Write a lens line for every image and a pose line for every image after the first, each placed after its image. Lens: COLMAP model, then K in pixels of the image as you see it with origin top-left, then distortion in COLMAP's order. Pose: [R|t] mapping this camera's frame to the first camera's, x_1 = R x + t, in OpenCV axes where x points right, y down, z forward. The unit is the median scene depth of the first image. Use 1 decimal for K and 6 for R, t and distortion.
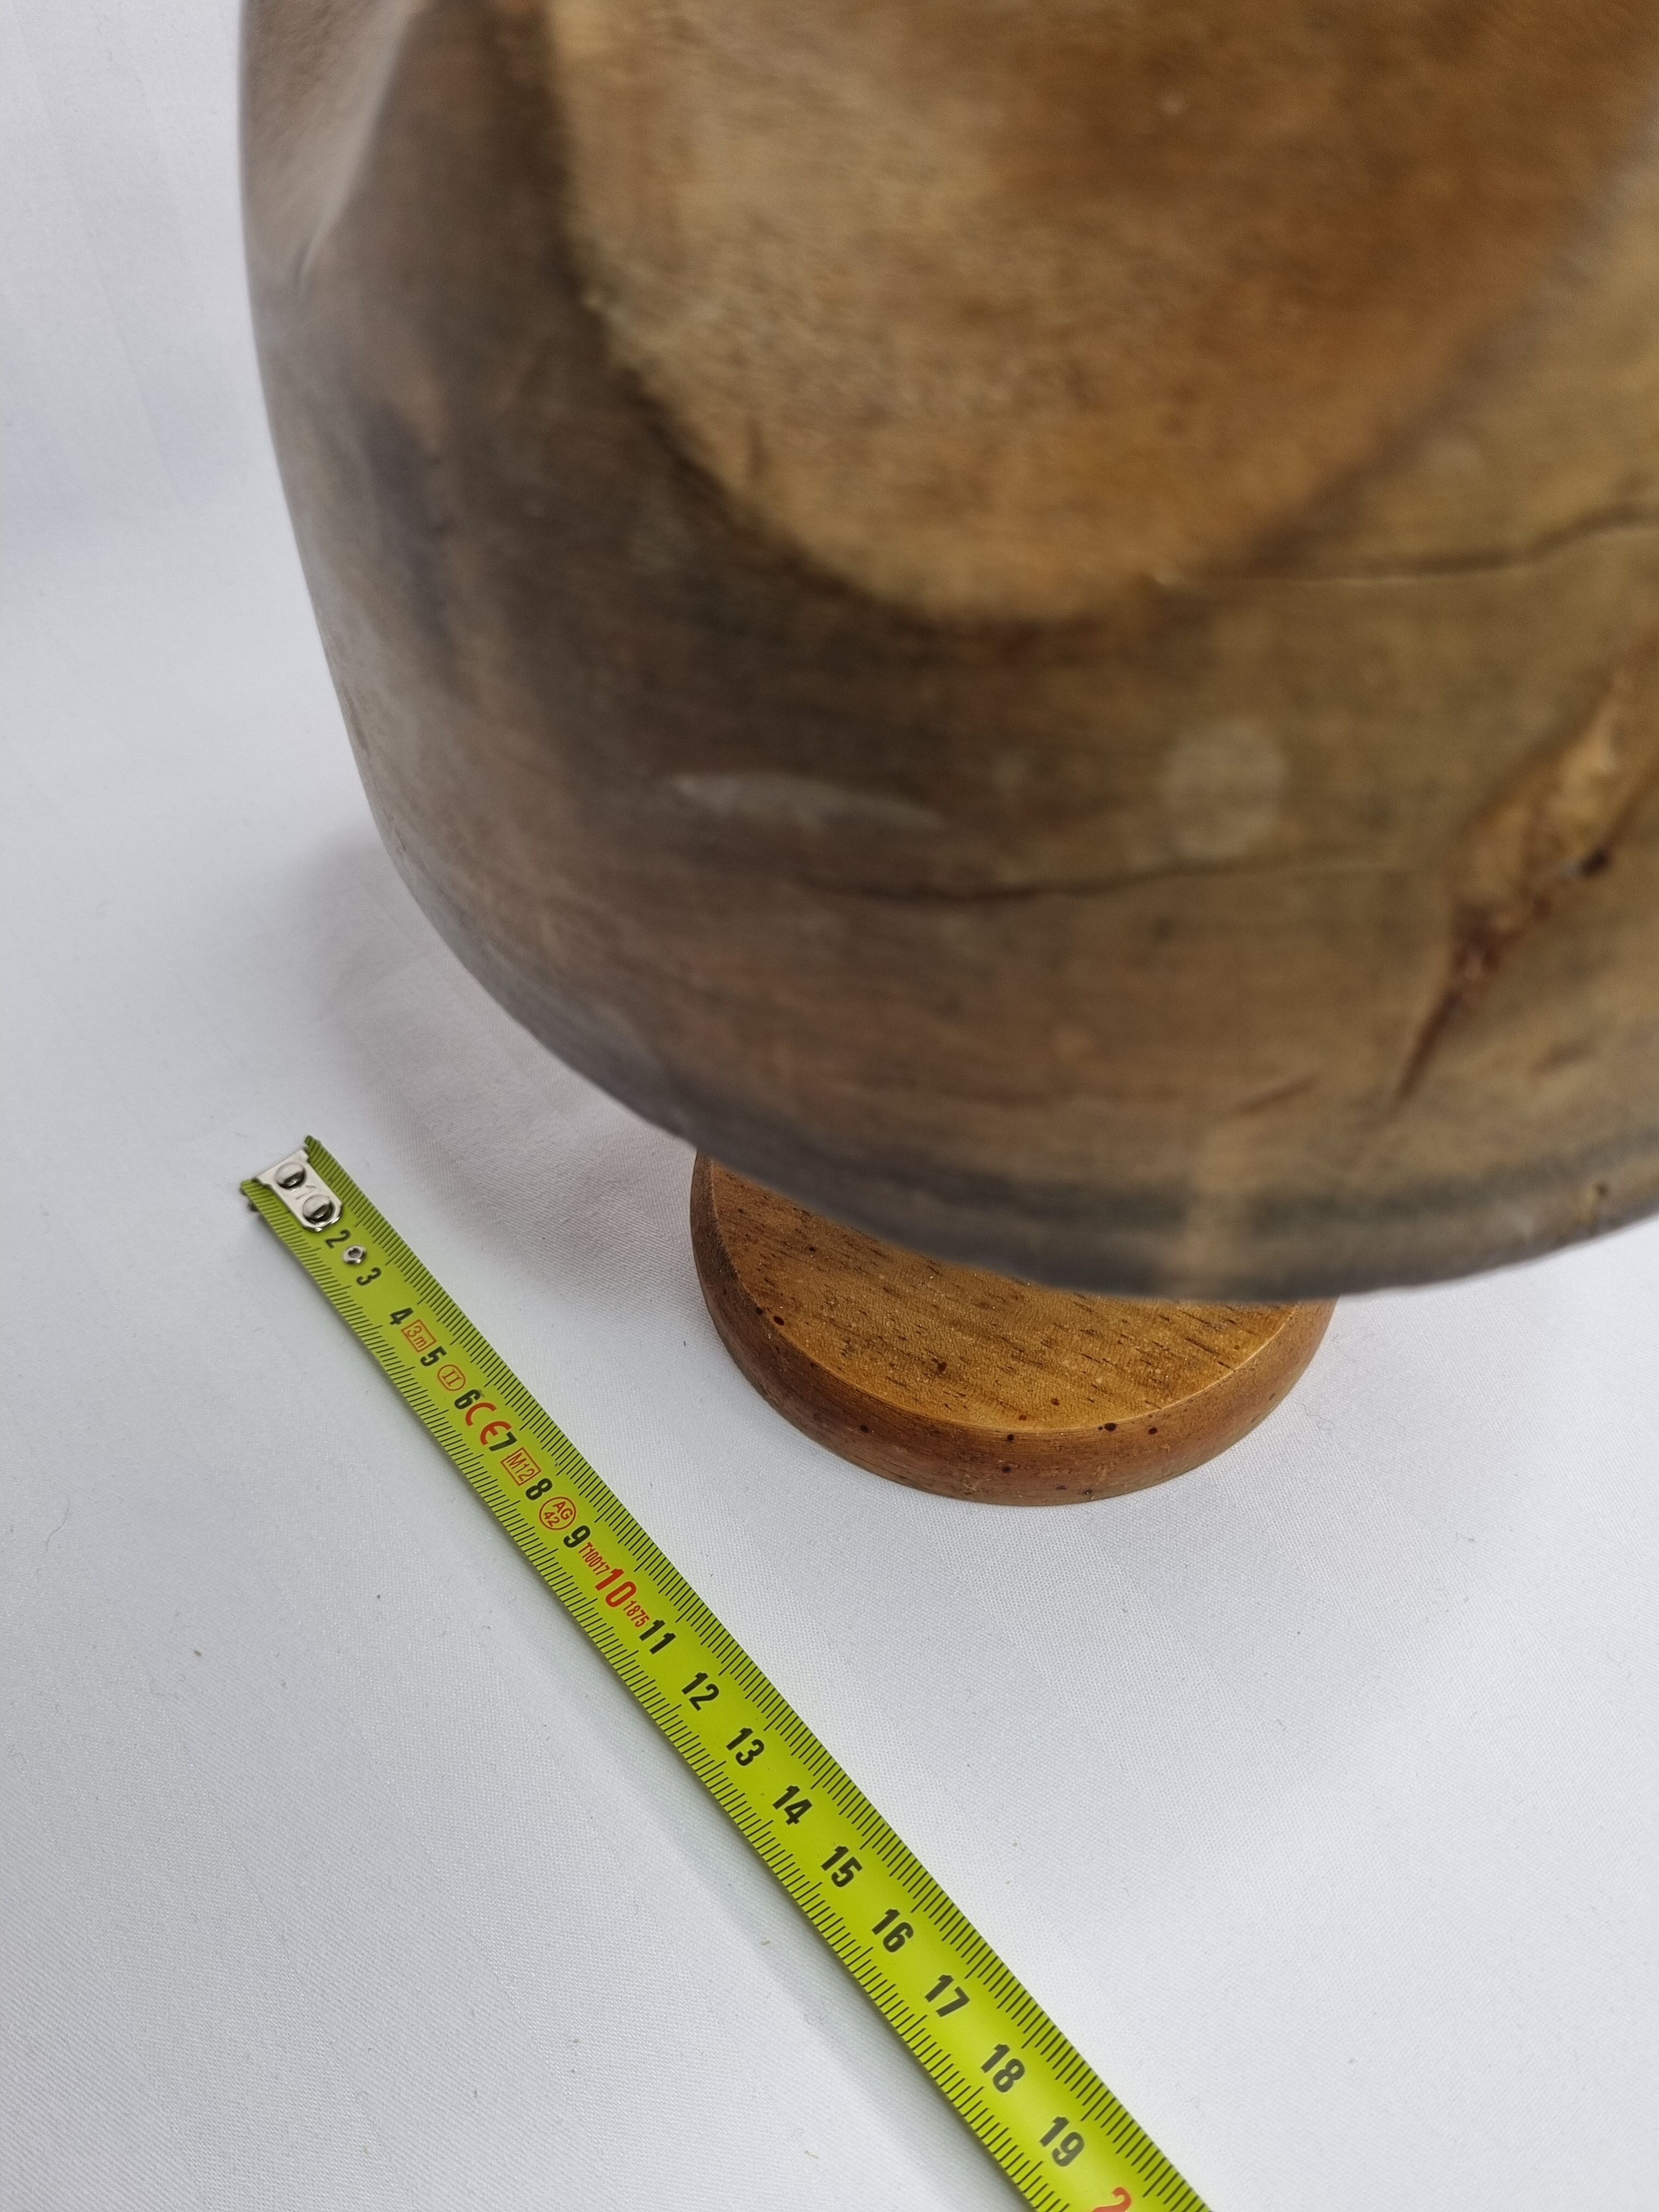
lens RADIAL K [[1707.6, 0, 829.5], [0, 1707.6, 1106.0], [0, 0, 1]] dist [0.010932, -0.003083]
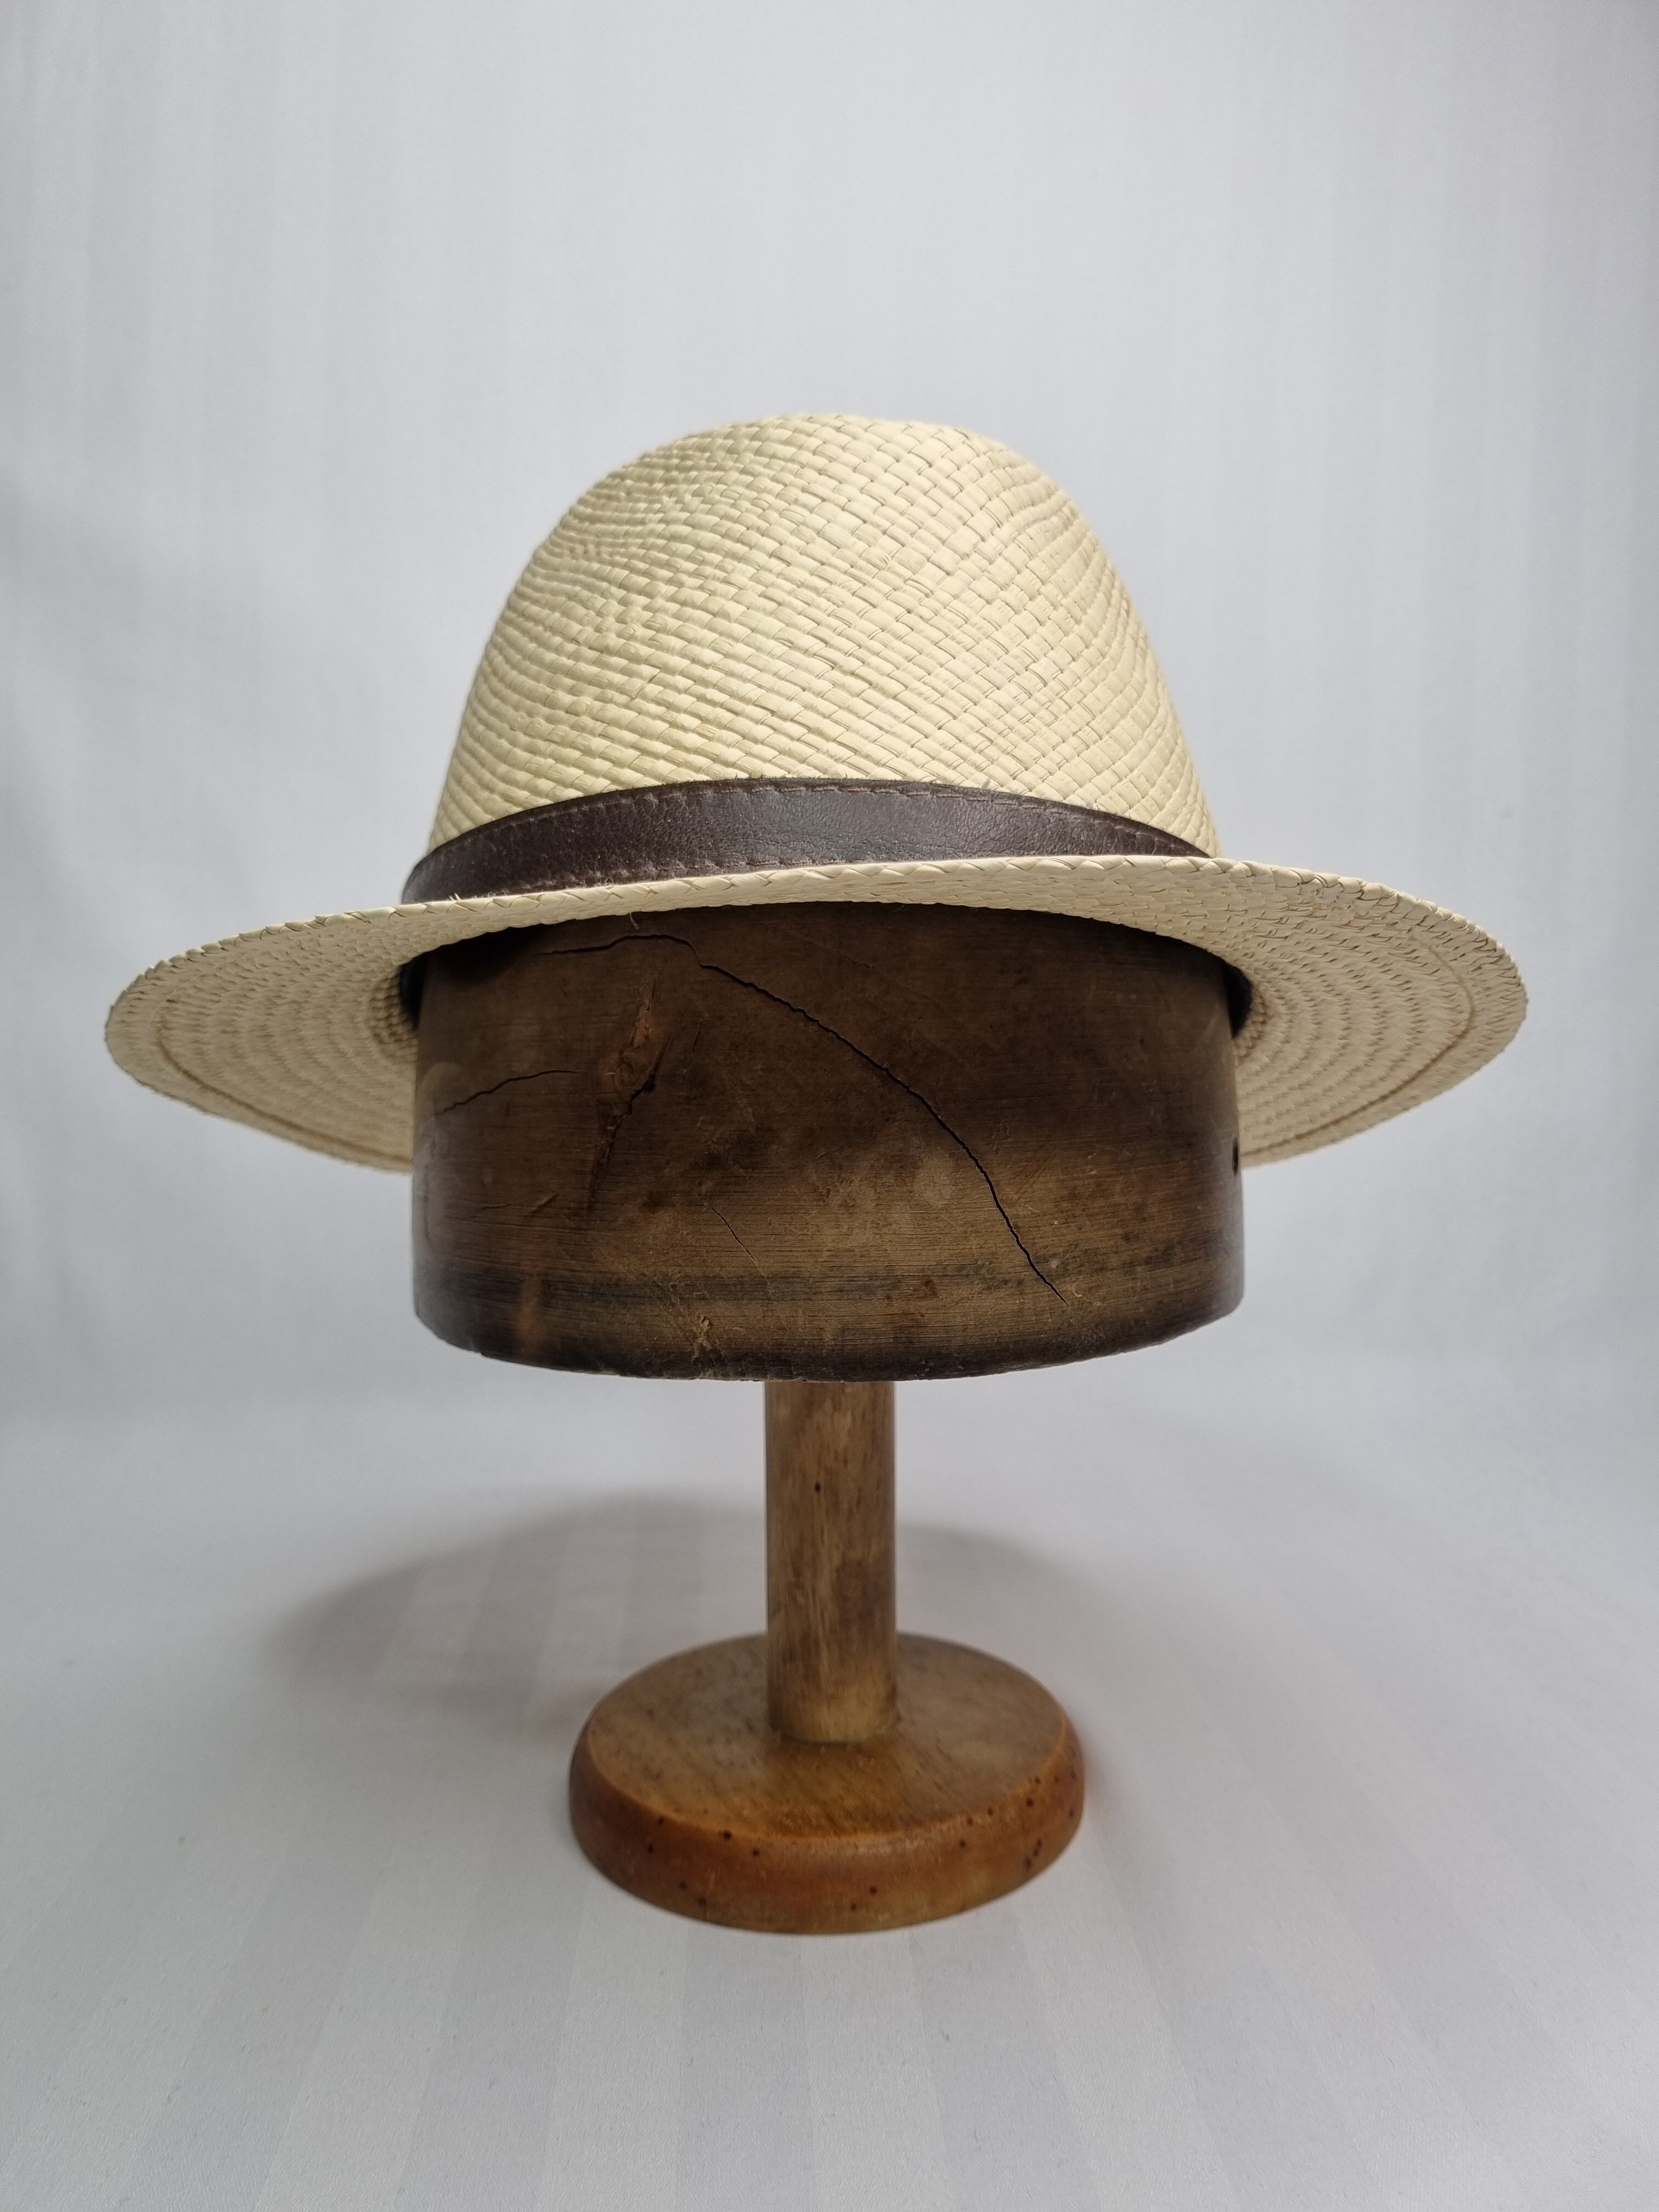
lens RADIAL K [[1707.6, 0, 829.5], [0, 1707.6, 1106.0], [0, 0, 1]] dist [0.010932, -0.003083]
pose [[0.842374, 0.063852, -0.535098, 1.976754], [-0.420033, 0.699866, -0.577720, 1.154793], [0.337608, 0.711414, 0.616369, -0.335525]]
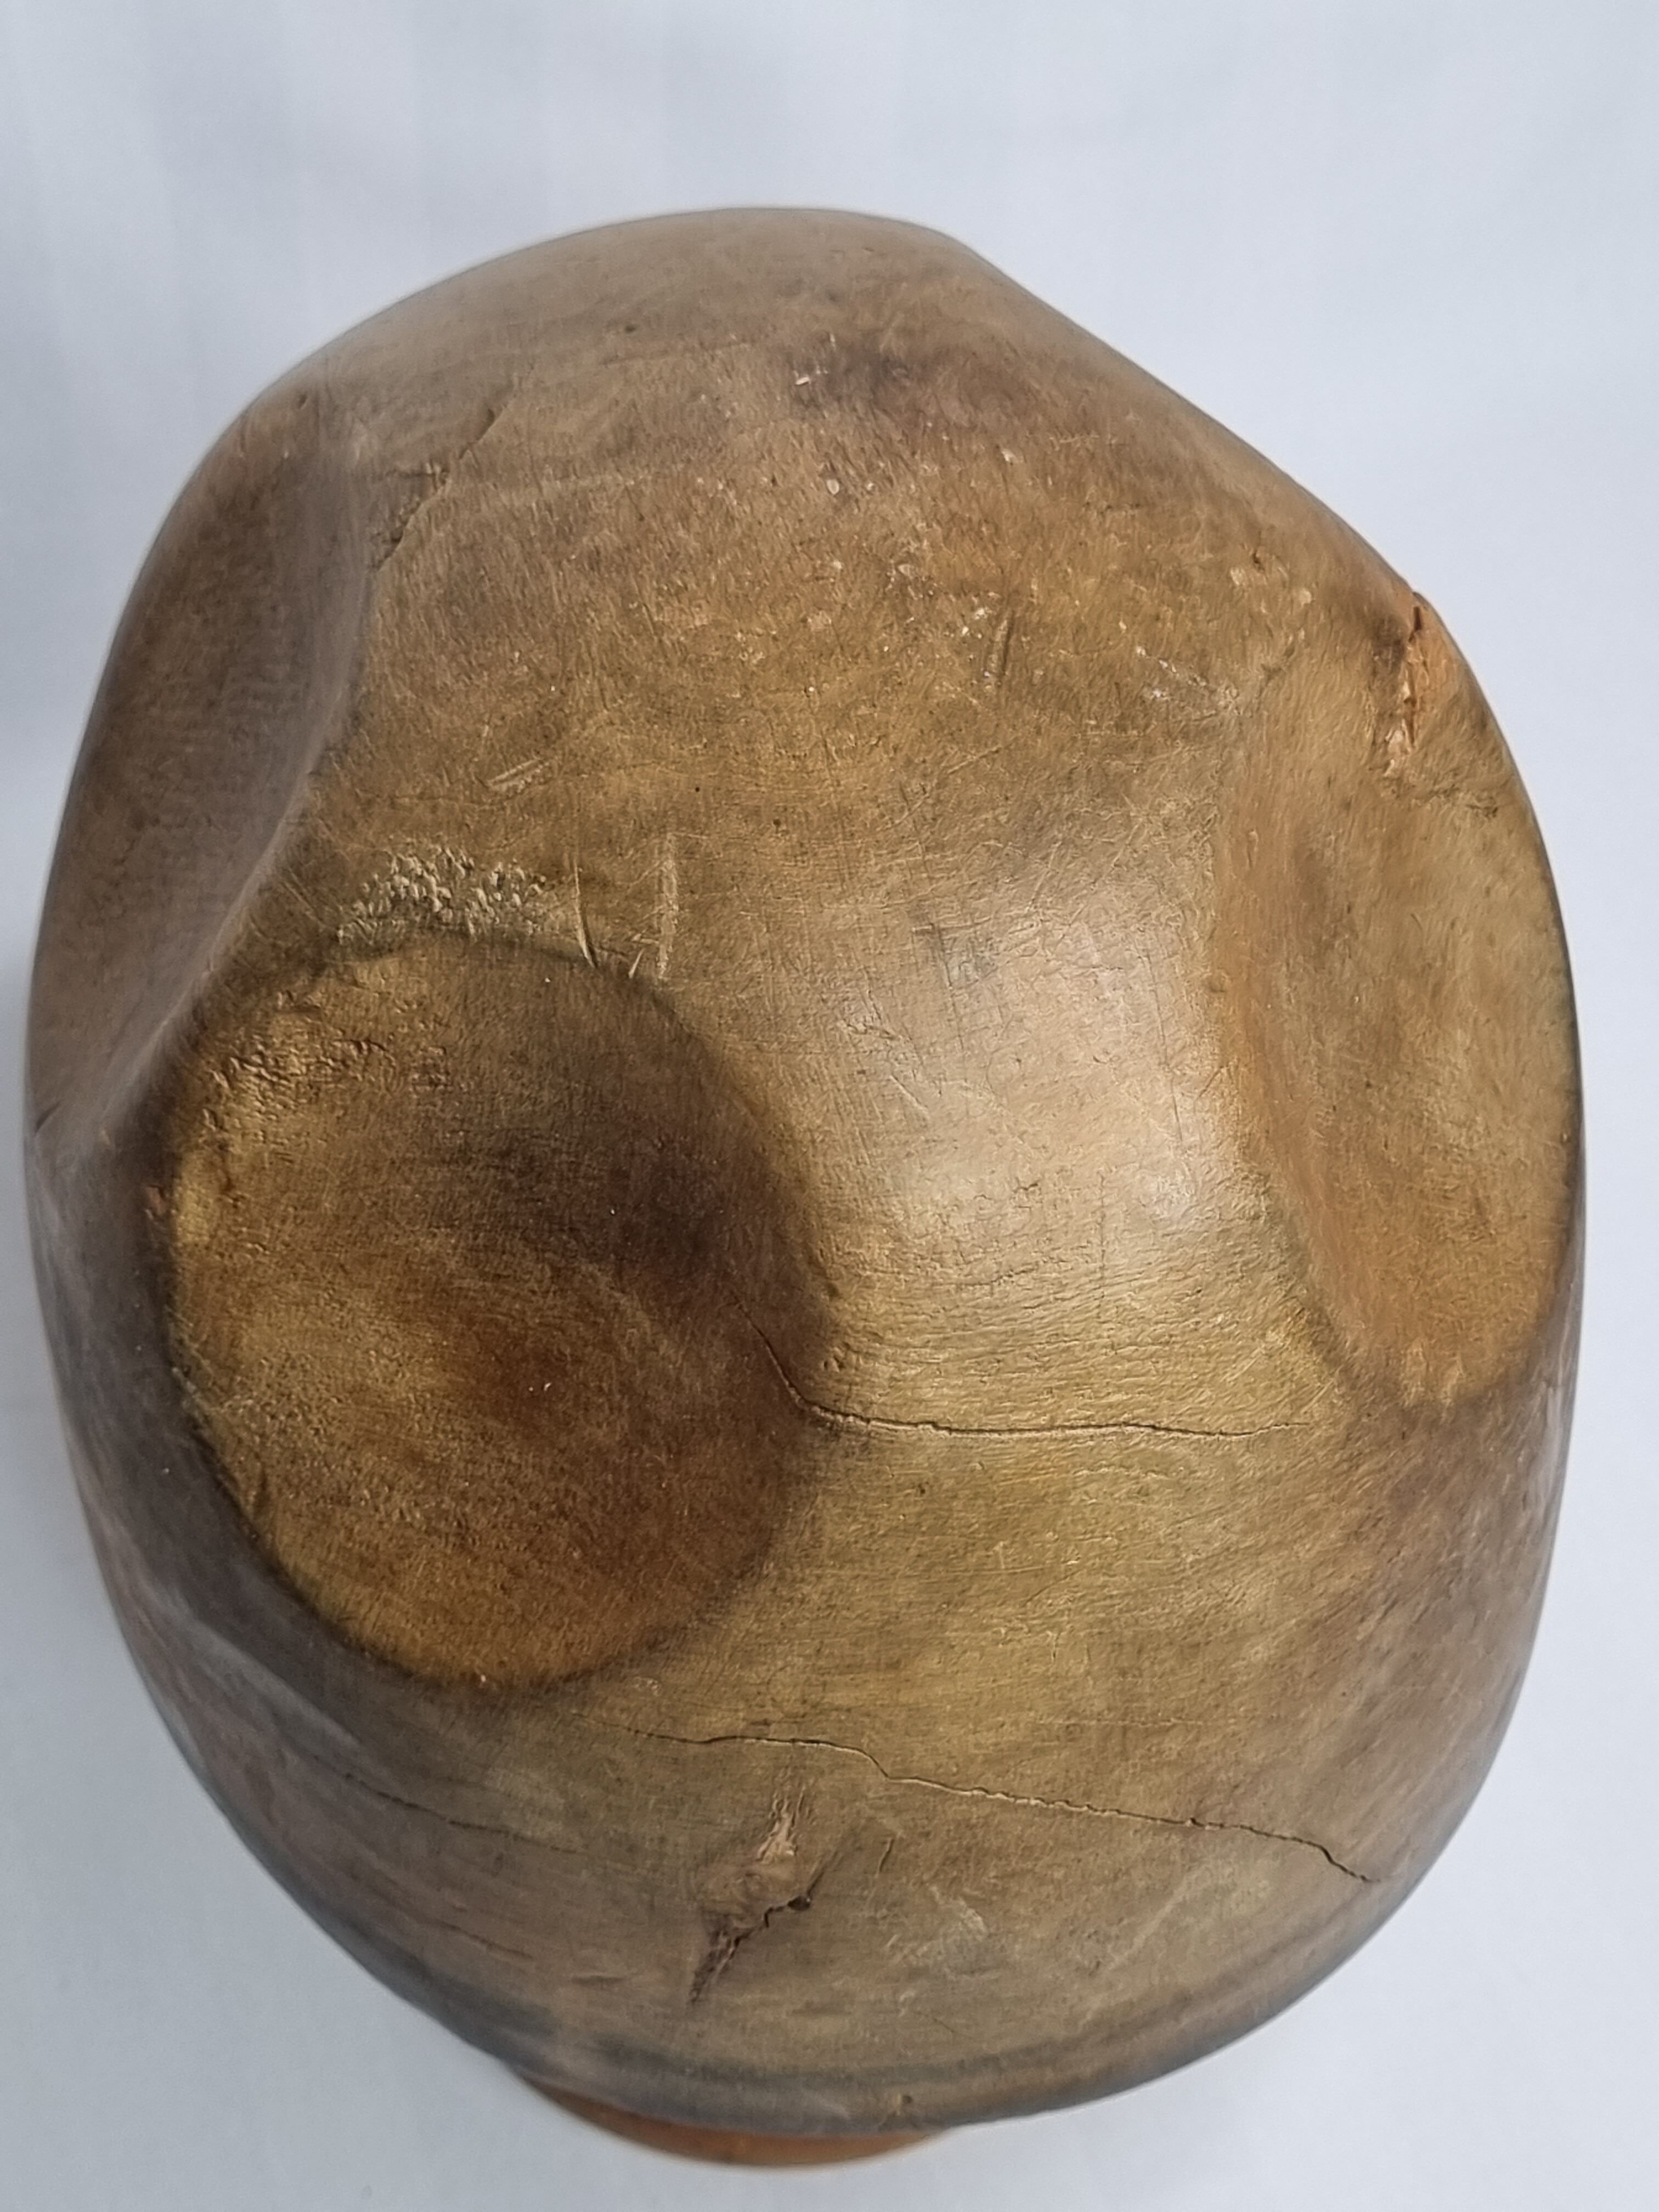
lens RADIAL K [[3937.8, 0, 829.0], [0, 3937.8, 1068.7], [0, 0, 1]] dist [-0.024128, -0.081058]
pose [[0.964768, 0.230459, -0.126929, 0.749452], [-0.224169, 0.972577, 0.061985, -1.038664], [0.137733, -0.031347, 0.989973, -2.180500]]
